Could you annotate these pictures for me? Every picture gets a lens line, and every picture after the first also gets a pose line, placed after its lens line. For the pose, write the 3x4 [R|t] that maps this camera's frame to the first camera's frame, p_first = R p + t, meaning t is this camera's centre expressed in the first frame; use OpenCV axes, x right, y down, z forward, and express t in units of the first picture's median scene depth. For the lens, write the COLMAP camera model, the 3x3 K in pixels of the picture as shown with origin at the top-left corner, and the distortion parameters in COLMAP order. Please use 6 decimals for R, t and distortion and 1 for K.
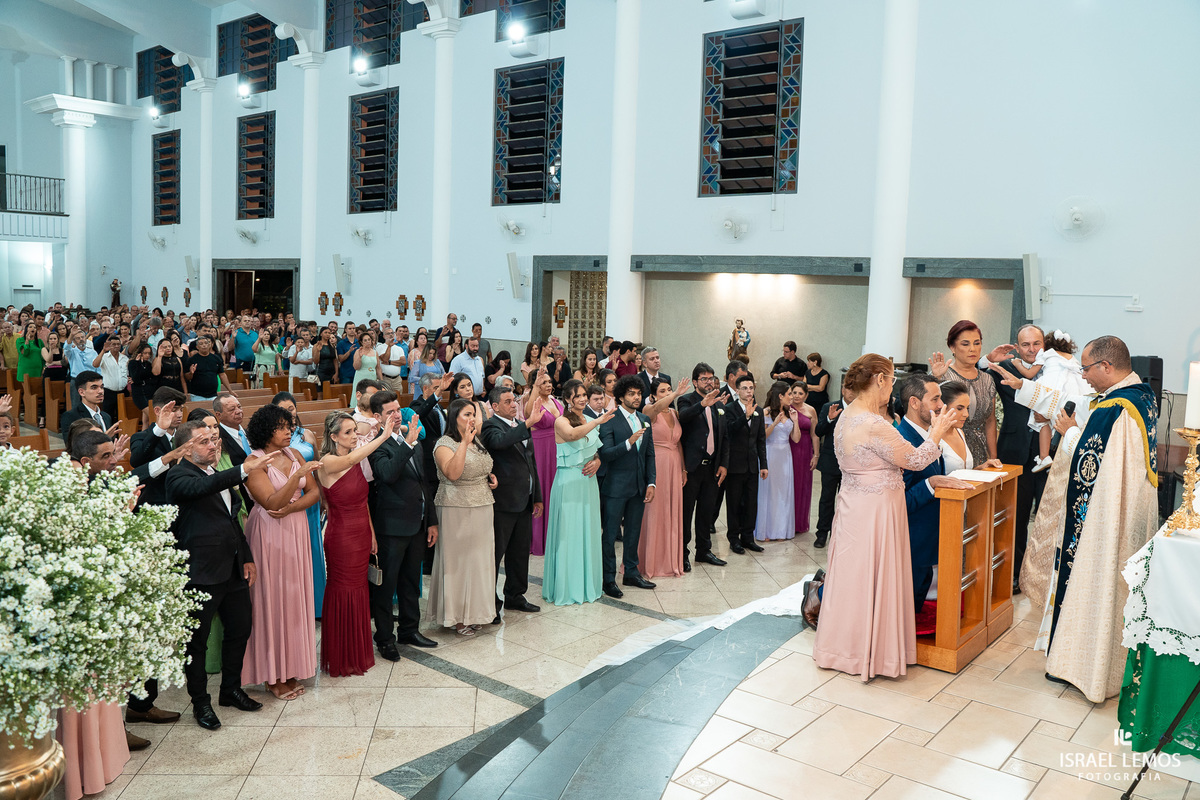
lens RADIAL K [[970.4, 0, 600.0], [0, 970.4, 400.0], [0, 0, 1]] dist [-0.119081, 0.092243]
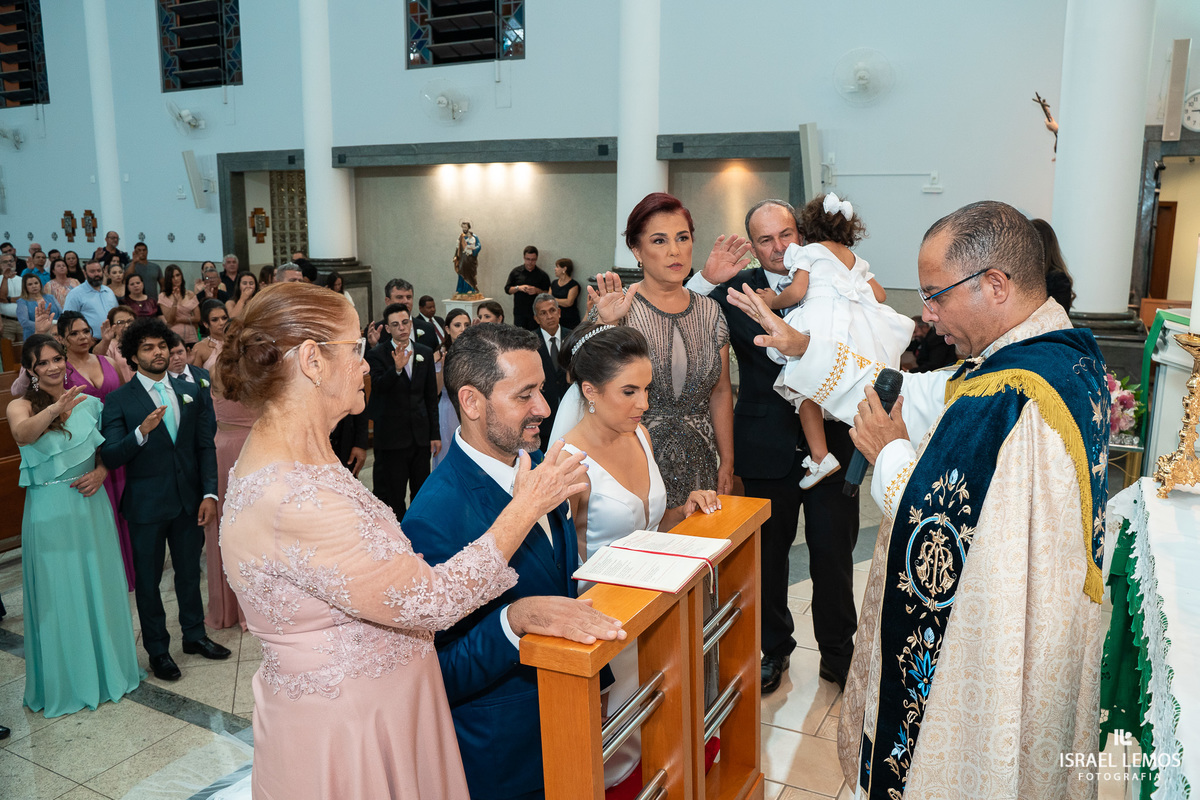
lens RADIAL K [[970.4, 0, 600.0], [0, 970.4, 400.0], [0, 0, 1]] dist [-0.119081, 0.092243]
pose [[0.978559, -0.069875, 0.193754, 0.090439], [0.051443, 0.993798, 0.098586, -0.009797], [-0.199441, -0.086505, 0.976084, 0.188179]]
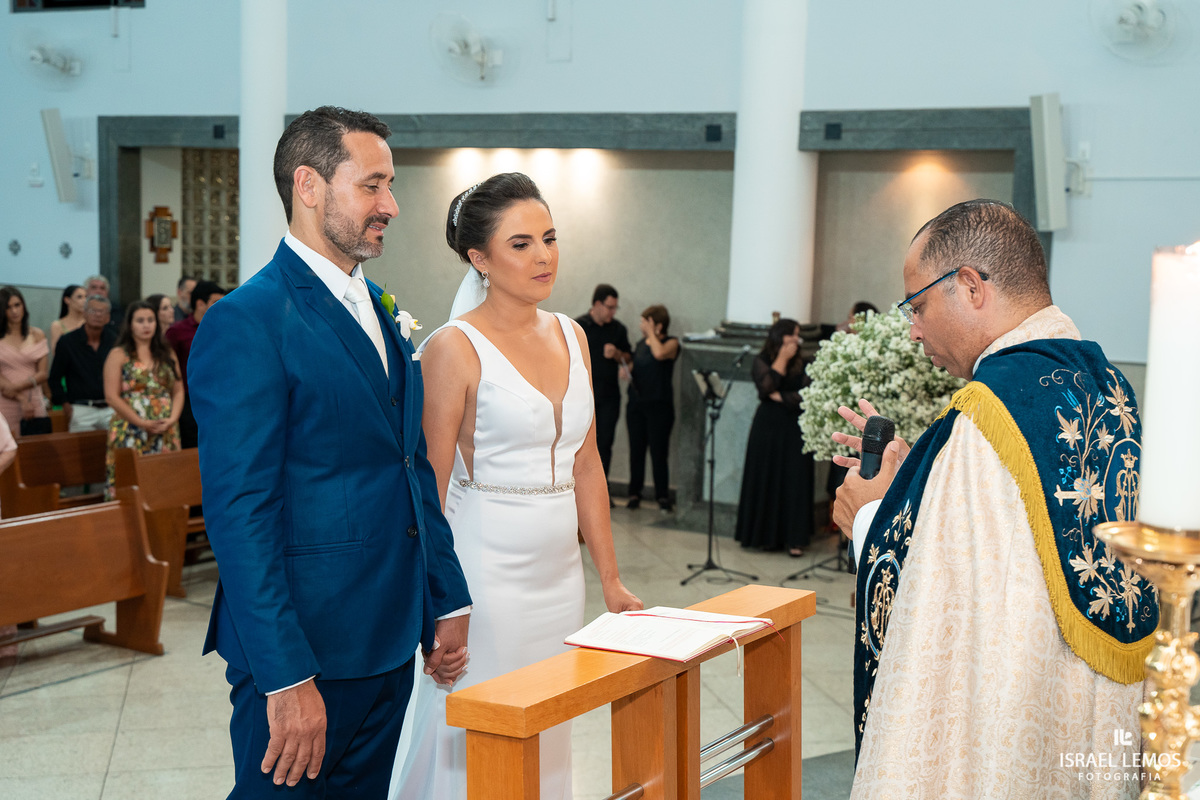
lens RADIAL K [[1708.8, 0, 600.0], [0, 1708.8, 400.0], [0, 0, 1]] dist [0.089248, 0.017622]
pose [[0.993100, -0.016039, 0.116166, 0.098139], [0.016104, 0.999870, 0.000383, -0.000671], [-0.116157, 0.001490, 0.993230, 0.115833]]
